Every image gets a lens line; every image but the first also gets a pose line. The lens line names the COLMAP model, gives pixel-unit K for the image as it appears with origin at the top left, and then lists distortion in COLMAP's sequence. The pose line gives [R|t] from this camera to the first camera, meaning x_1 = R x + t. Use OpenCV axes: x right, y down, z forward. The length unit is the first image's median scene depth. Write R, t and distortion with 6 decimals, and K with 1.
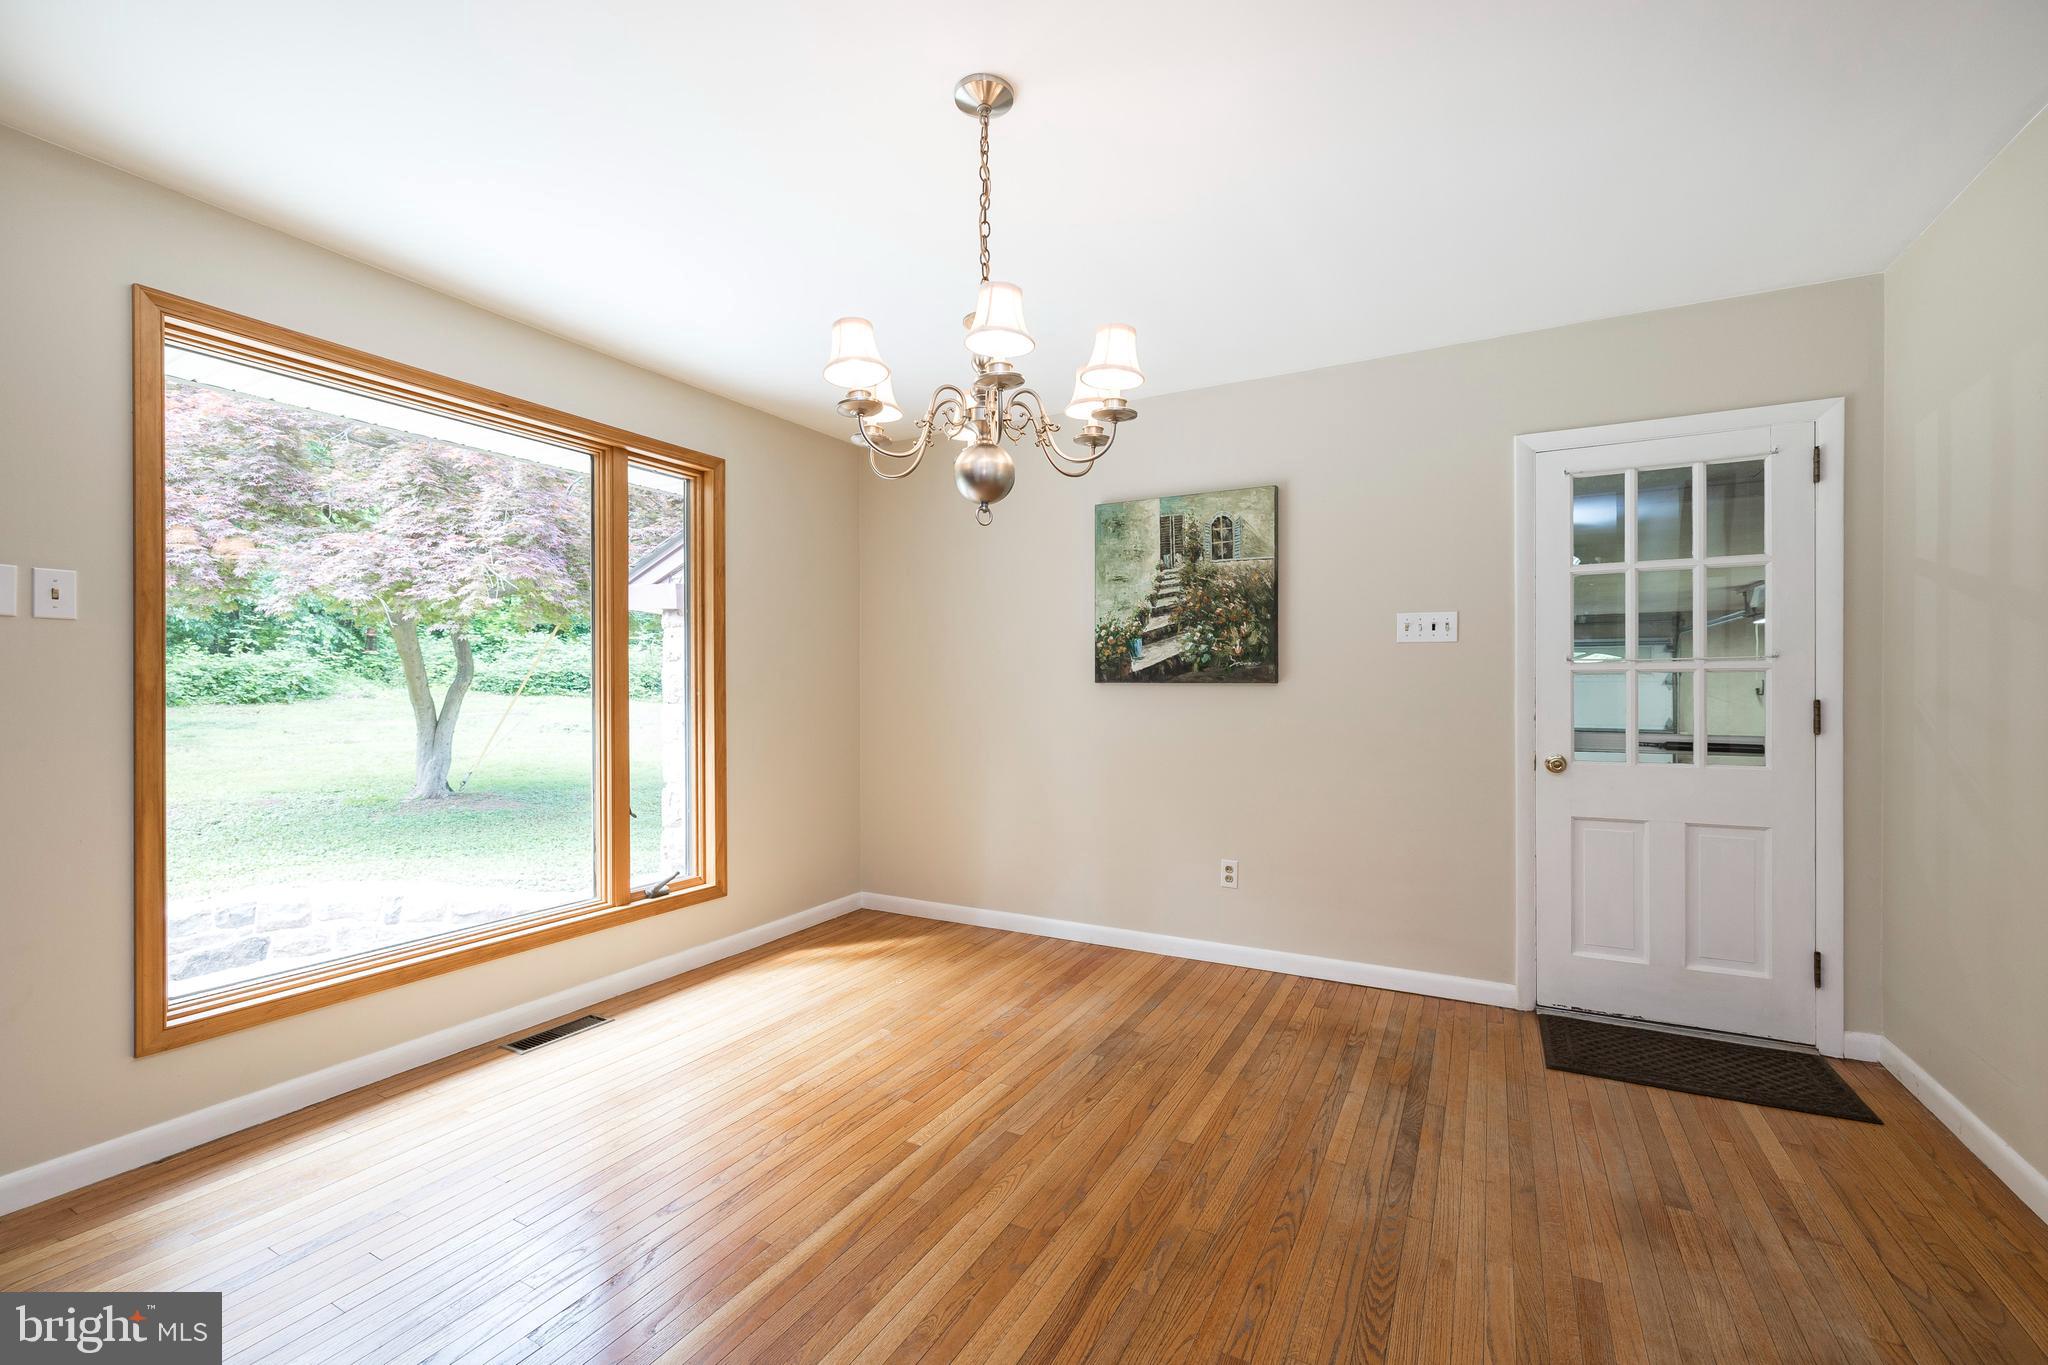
lens RADIAL K [[860.7, 0, 1027.8], [0, 860.7, 689.3], [0, 0, 1]] dist [-0.000582, -0.000073]
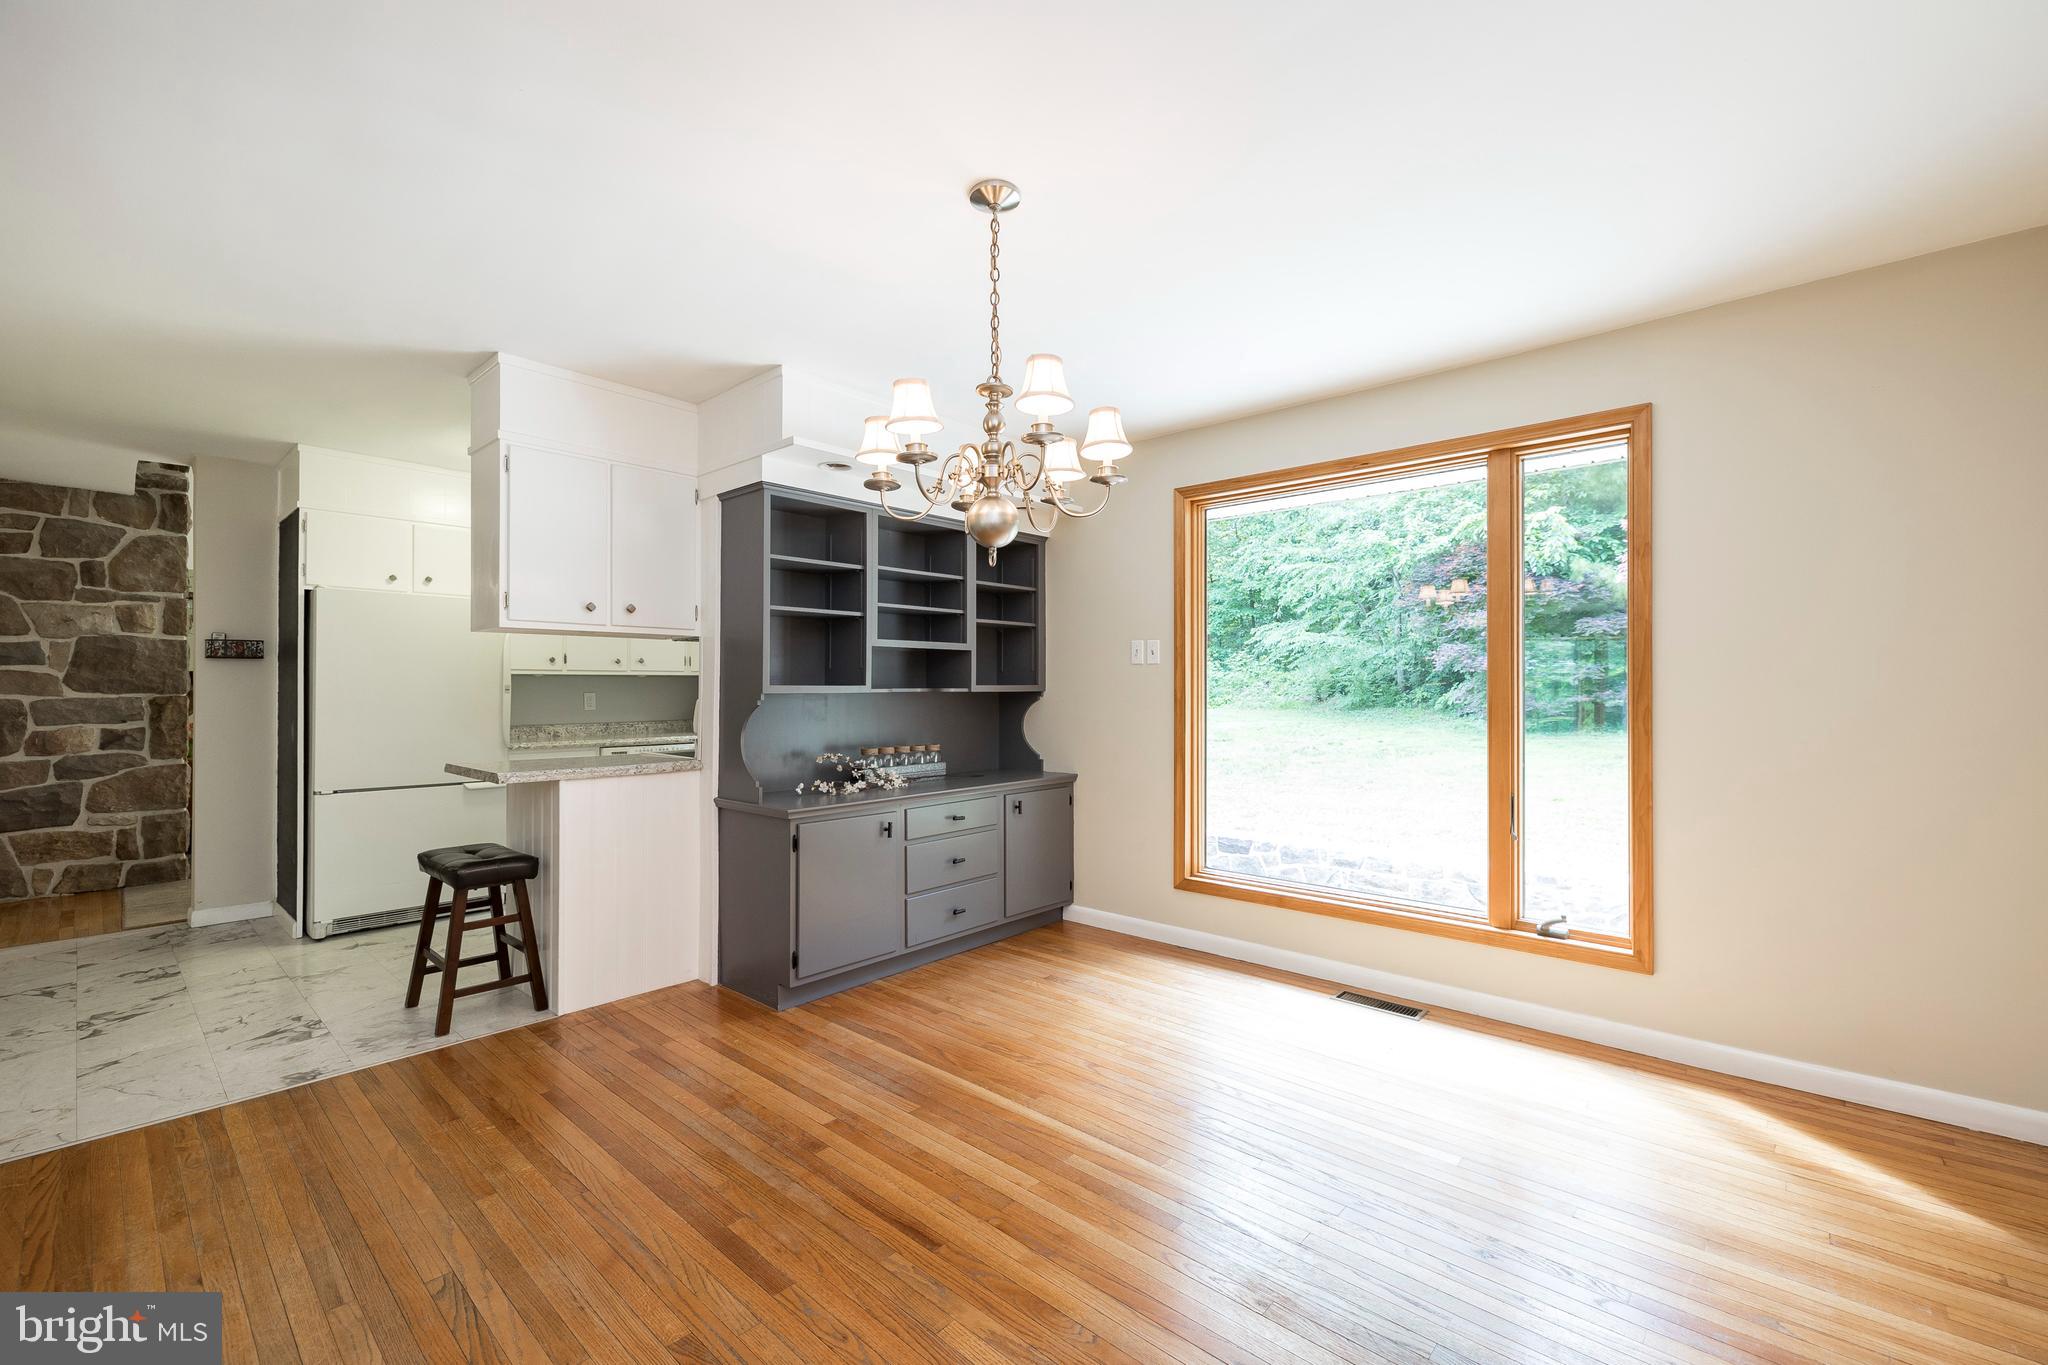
lens RADIAL K [[860.7, 0, 1027.9], [0, 860.7, 681.2], [0, 0, 1]] dist [-0.000582, -0.000073]
pose [[-0.246226, -0.007955, -0.969180, 0.598108], [-0.000976, 0.999968, -0.007960, -0.014210], [0.969212, -0.001014, -0.246226, 0.745108]]
